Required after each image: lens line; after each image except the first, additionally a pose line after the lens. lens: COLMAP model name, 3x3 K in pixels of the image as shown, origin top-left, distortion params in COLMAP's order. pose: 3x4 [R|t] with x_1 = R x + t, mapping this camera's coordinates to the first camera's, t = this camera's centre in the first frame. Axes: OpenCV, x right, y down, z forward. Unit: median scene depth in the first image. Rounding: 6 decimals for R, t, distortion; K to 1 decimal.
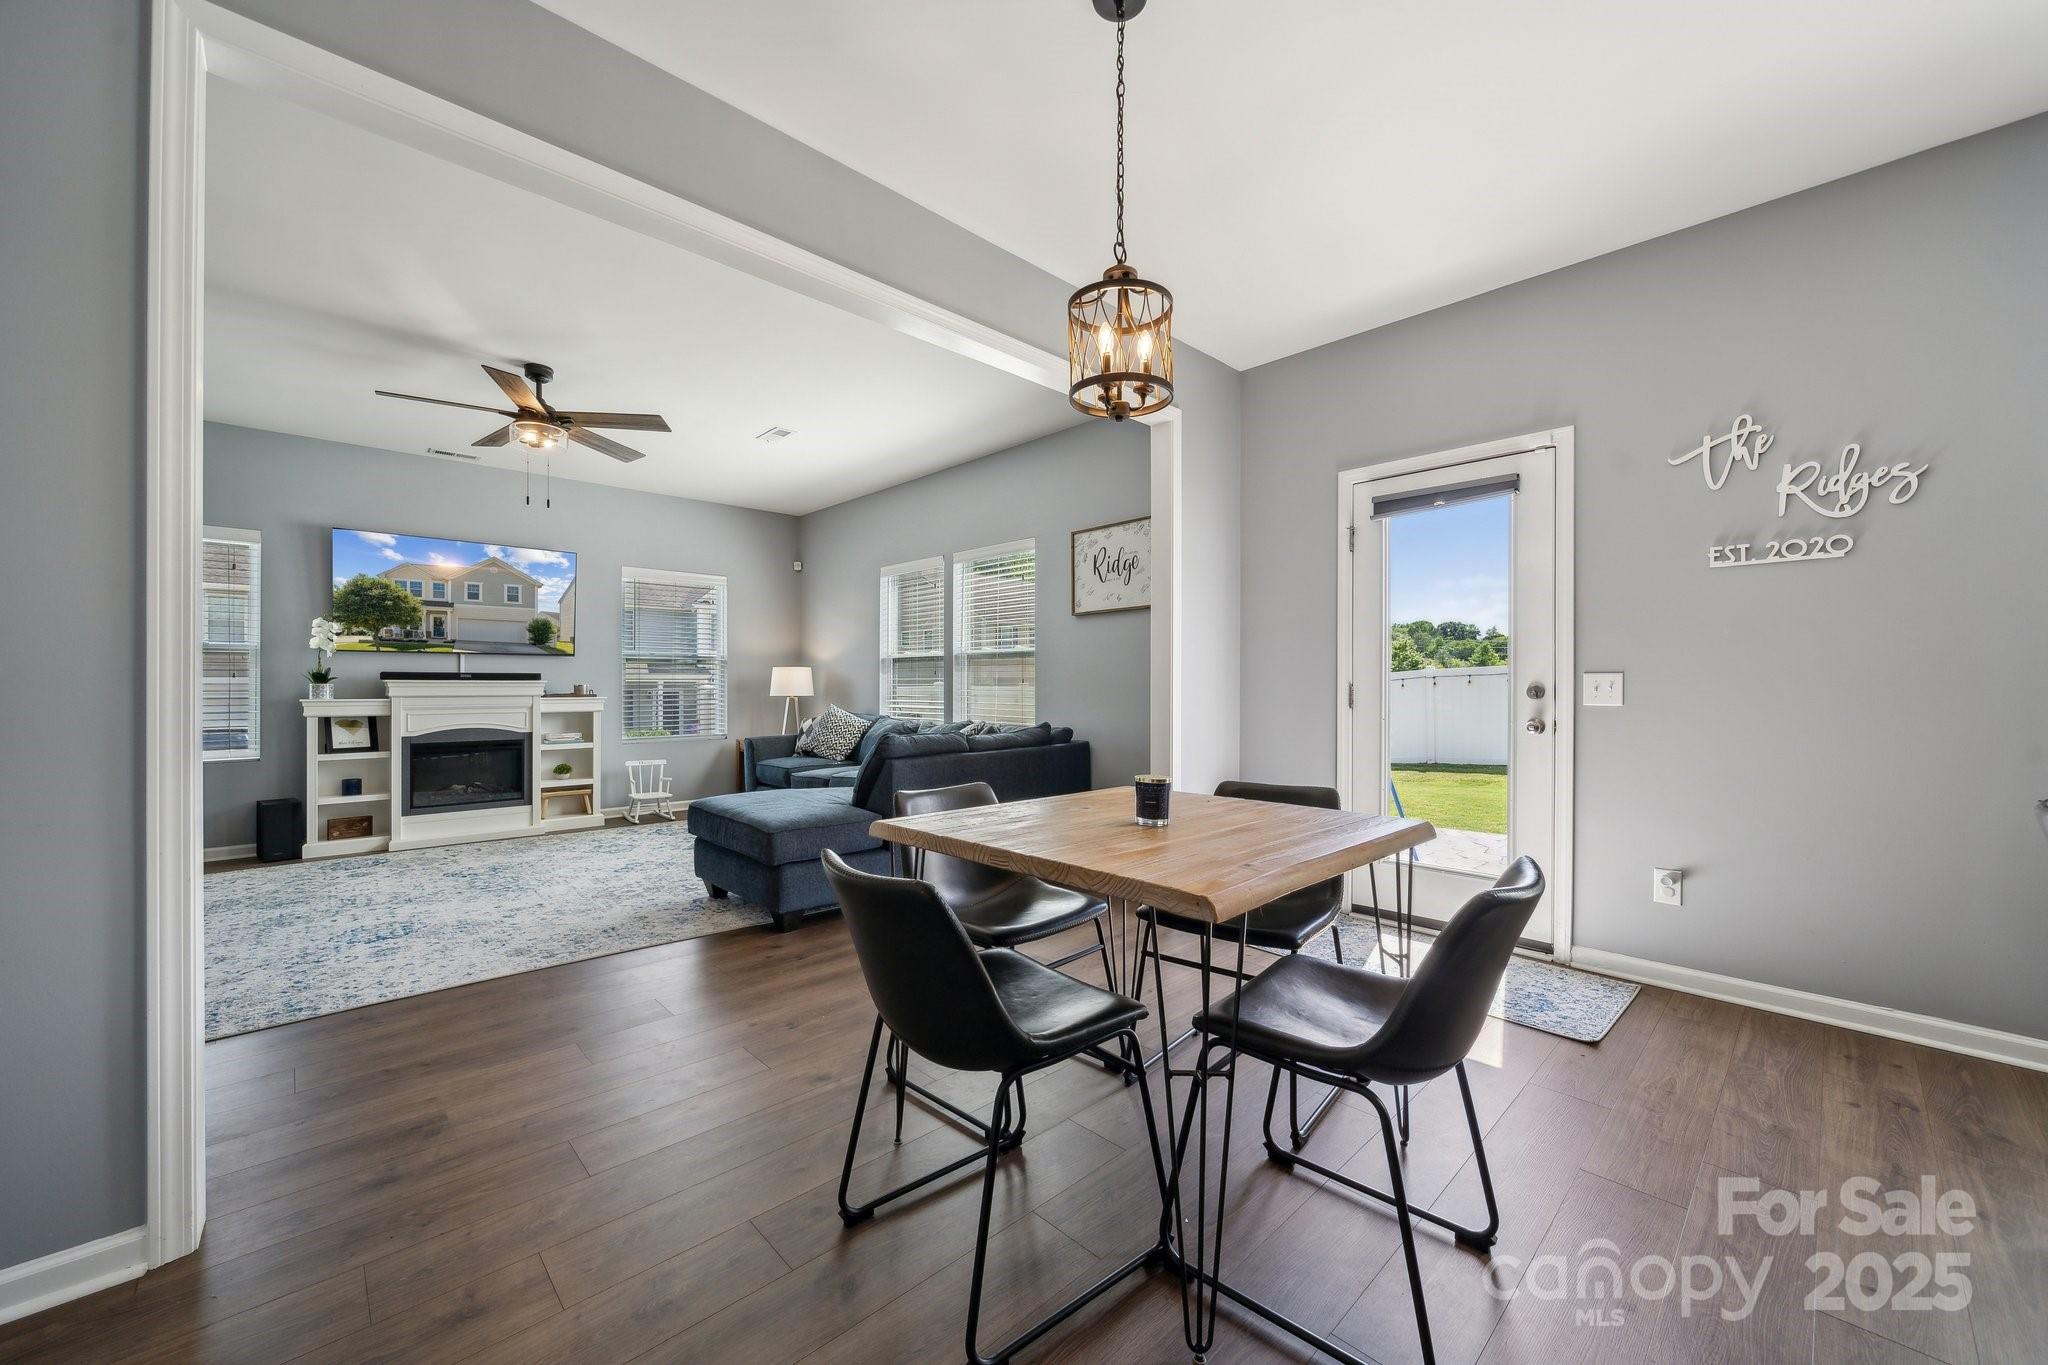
lens RADIAL K [[771.0, 0, 1026.6], [0, 771.0, 697.0], [0, 0, 1]] dist [-0.002060, -0.000334]
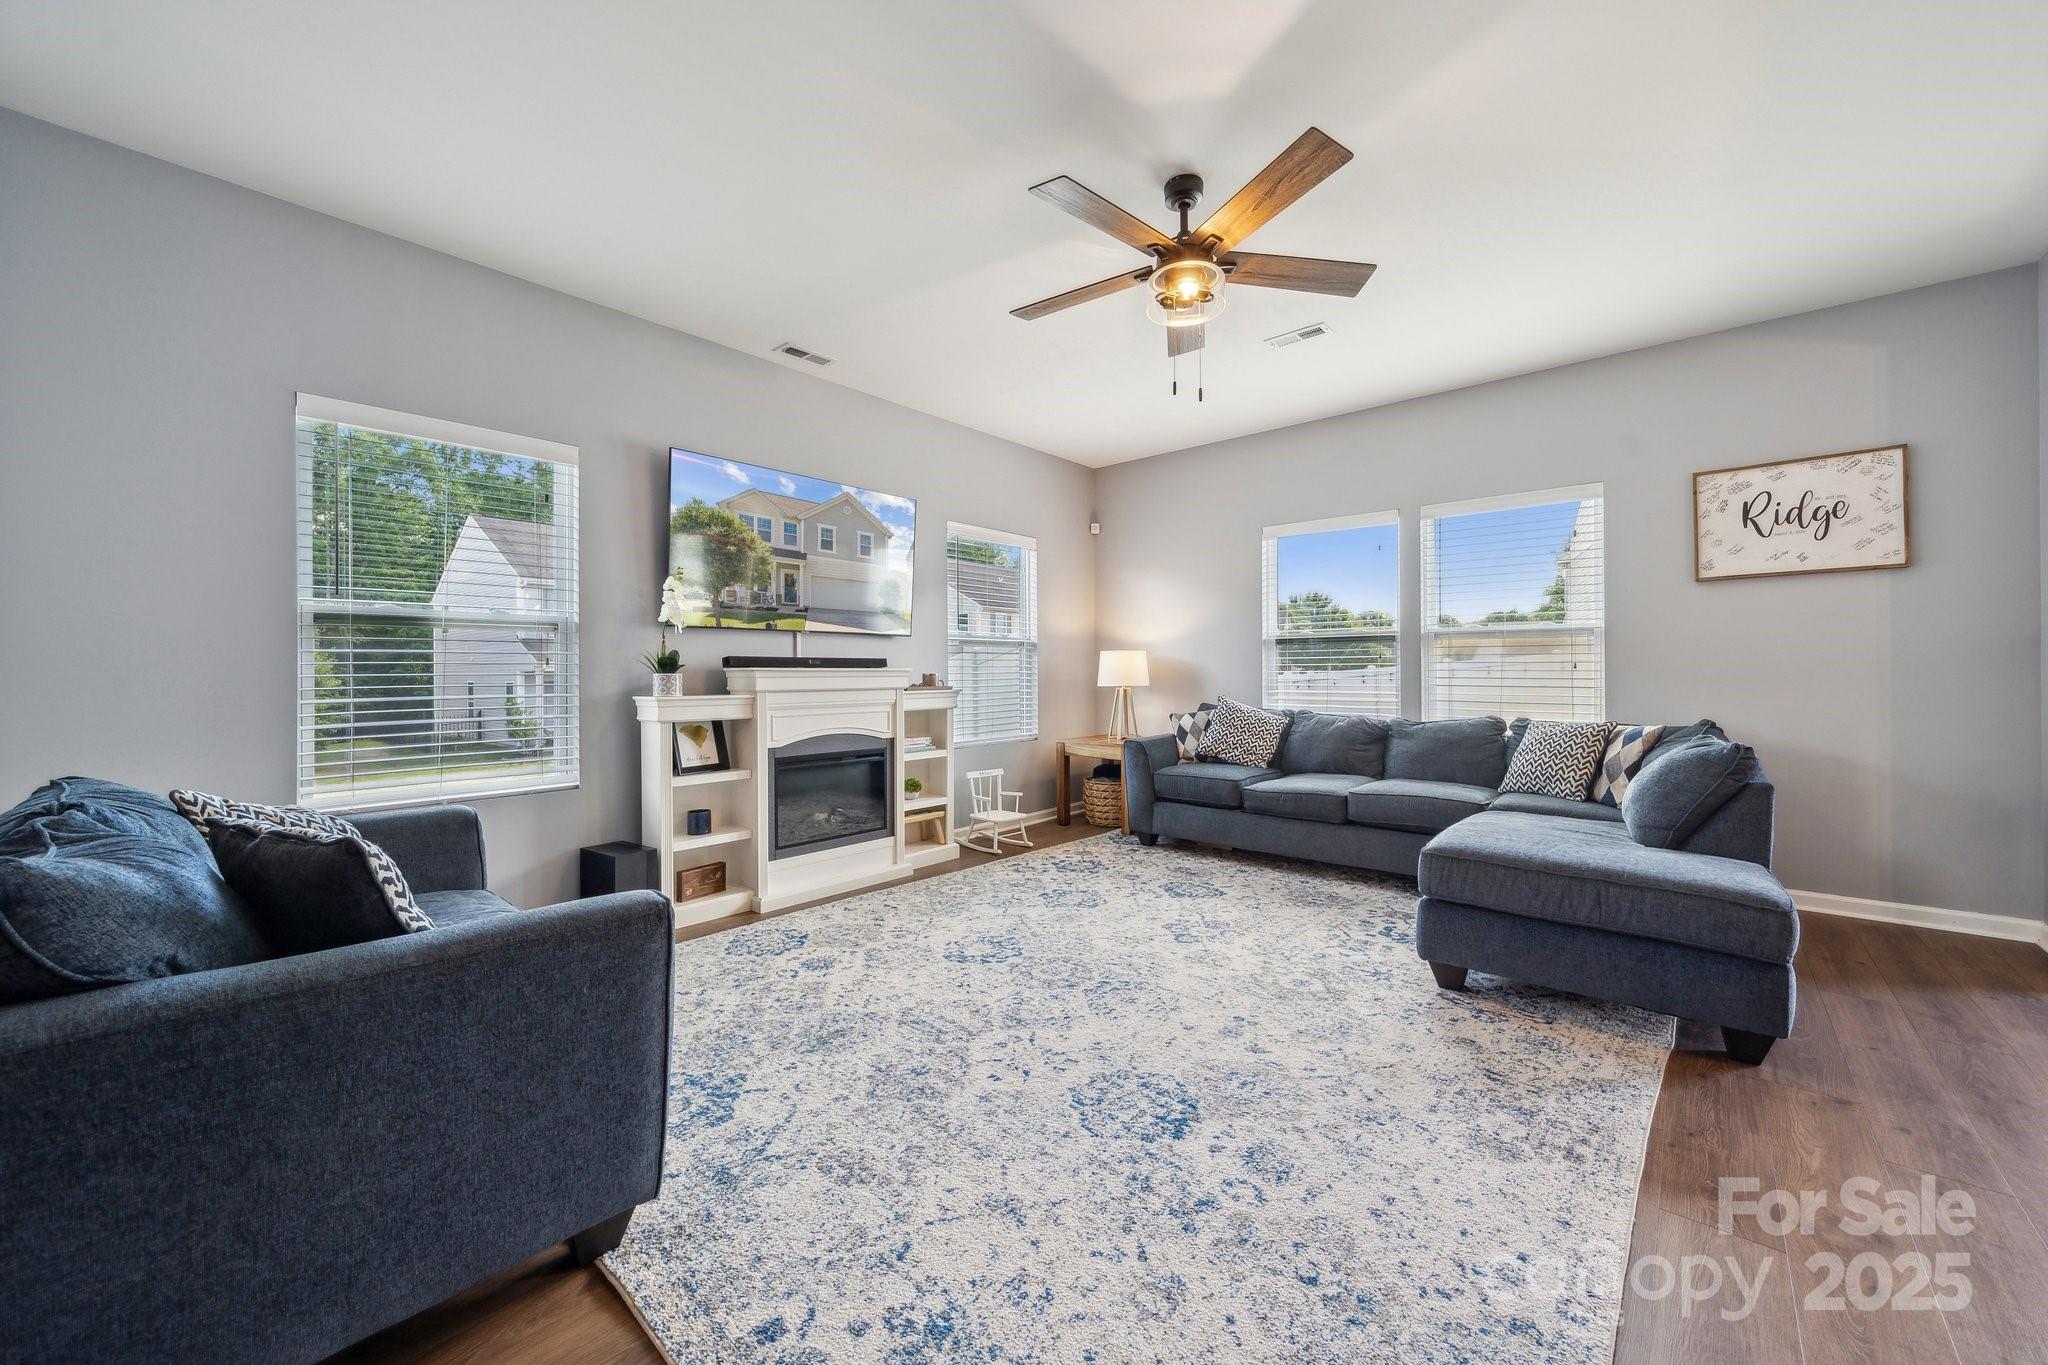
lens RADIAL K [[771.0, 0, 1058.0], [0, 771.0, 707.4], [0, 0, 1]] dist [-0.002060, -0.000334]
pose [[0.994411, -0.003406, 0.105525, -0.658230], [0.000161, 0.999527, 0.030743, -0.004725], [-0.105580, -0.030555, 0.993941, 0.307308]]
